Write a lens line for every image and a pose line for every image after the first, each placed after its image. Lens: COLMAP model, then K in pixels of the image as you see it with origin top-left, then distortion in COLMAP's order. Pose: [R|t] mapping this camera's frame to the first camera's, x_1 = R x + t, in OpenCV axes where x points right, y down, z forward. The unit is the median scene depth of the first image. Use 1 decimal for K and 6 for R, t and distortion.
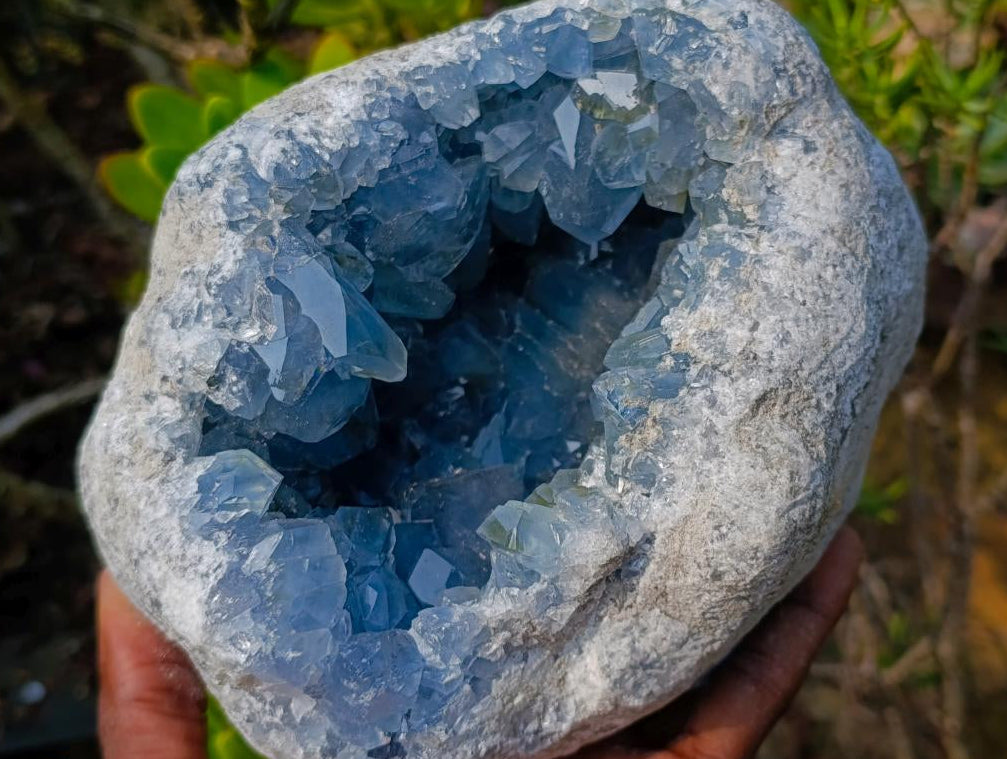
lens RADIAL K [[1771.7, 0, 610.9], [0, 1771.7, 381.3], [0, 0, 1]] dist [0.276346, -1.883431]
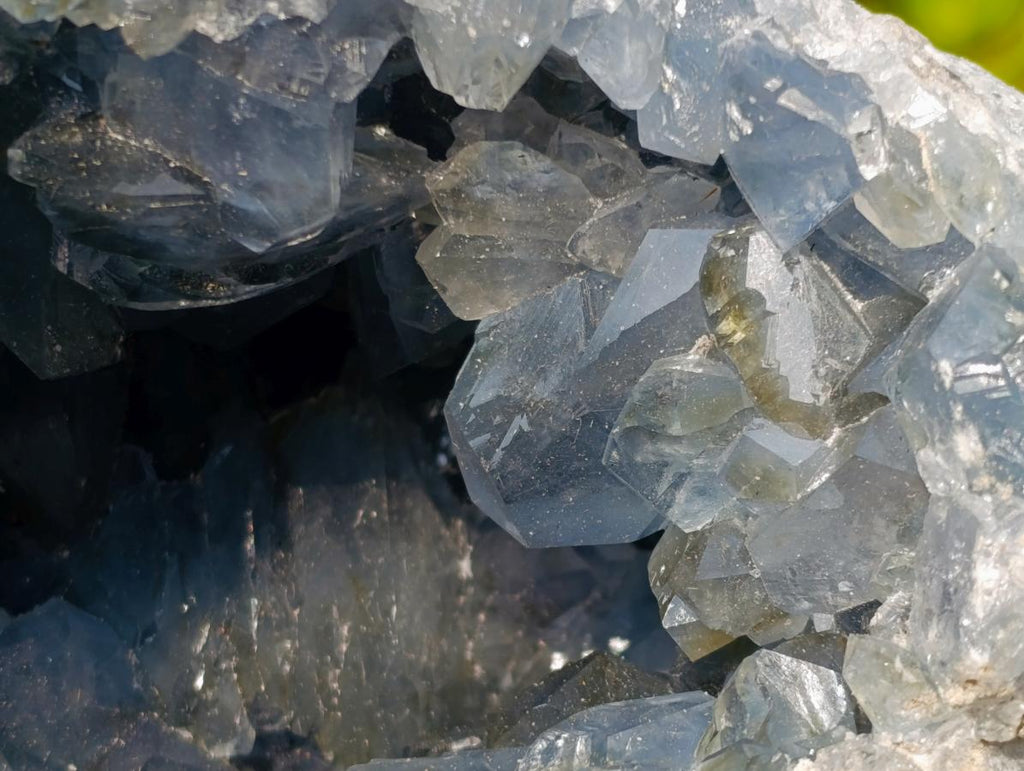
lens RADIAL K [[3216.4, 0, 512.0], [0, 3216.4, 385.5], [0, 0, 1]] dist [0.172709, 0.523333]
pose [[0.690904, 0.718638, 0.078817, -0.088254], [-0.722931, 0.687500, 0.068665, -0.165914], [-0.004842, -0.104420, 0.994522, 0.350189]]
